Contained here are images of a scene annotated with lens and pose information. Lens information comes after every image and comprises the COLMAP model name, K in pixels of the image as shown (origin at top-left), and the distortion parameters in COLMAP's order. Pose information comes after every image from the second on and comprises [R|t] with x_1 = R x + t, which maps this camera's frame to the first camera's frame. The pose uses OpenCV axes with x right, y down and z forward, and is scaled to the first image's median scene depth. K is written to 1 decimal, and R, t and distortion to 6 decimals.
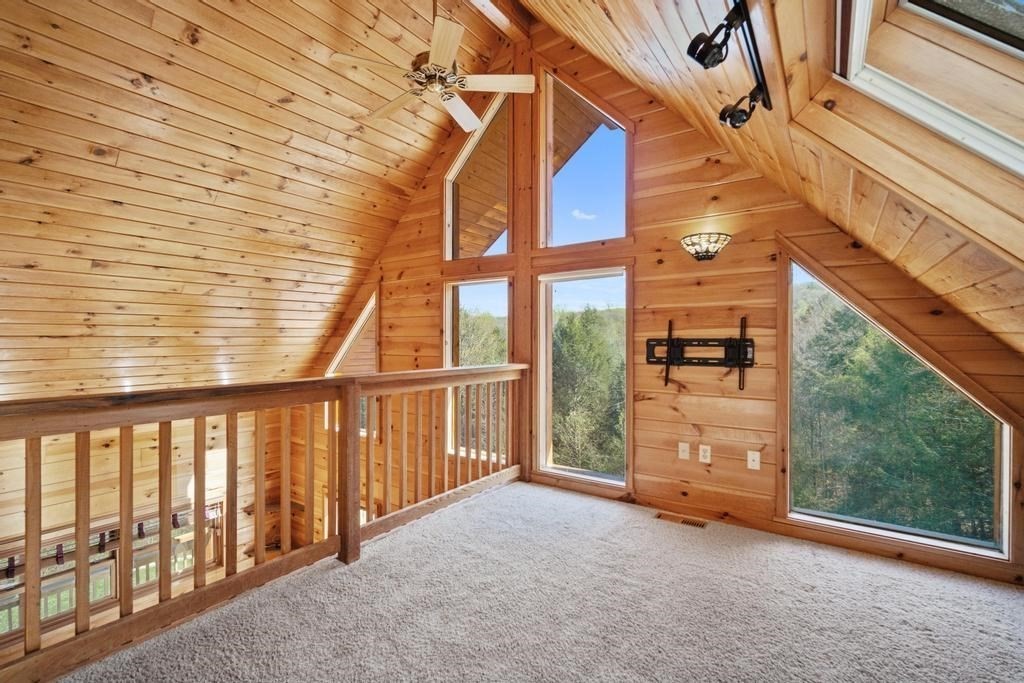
lens RADIAL K [[452.1, 0, 510.1], [0, 452.1, 337.3], [0, 0, 1]] dist [-0.014060, 0.004178]
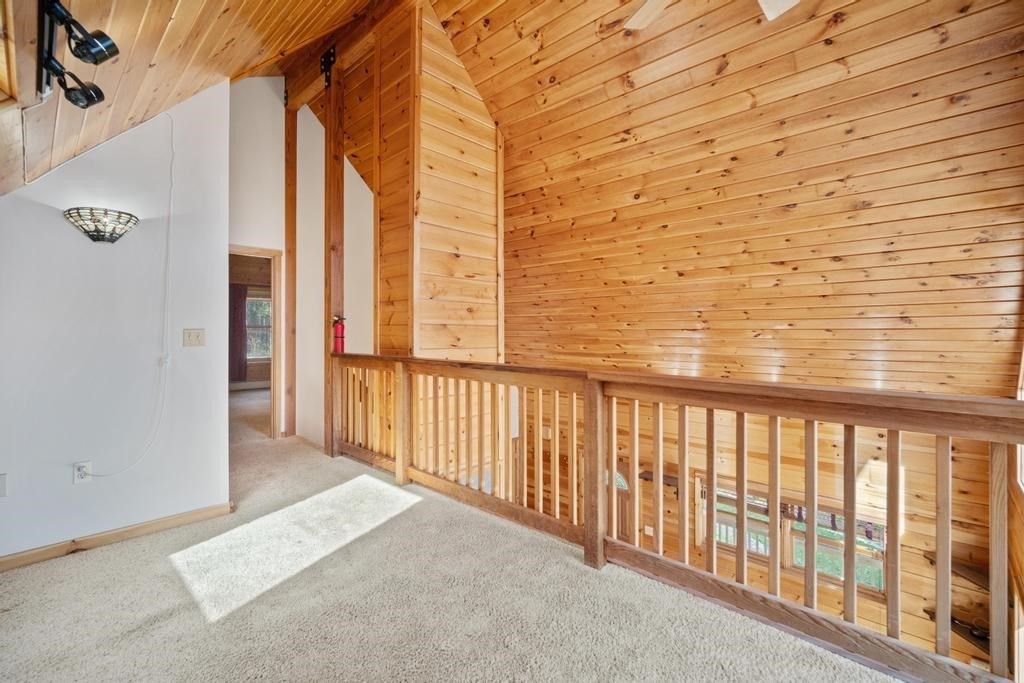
lens RADIAL K [[452.1, 0, 509.9], [0, 452.1, 333.4], [0, 0, 1]] dist [-0.014060, 0.004178]
pose [[-0.128614, 0.004962, -0.991682, 0.409168], [0.003890, 0.999982, 0.004499, -0.000591], [0.991687, -0.003279, -0.128631, 0.629481]]
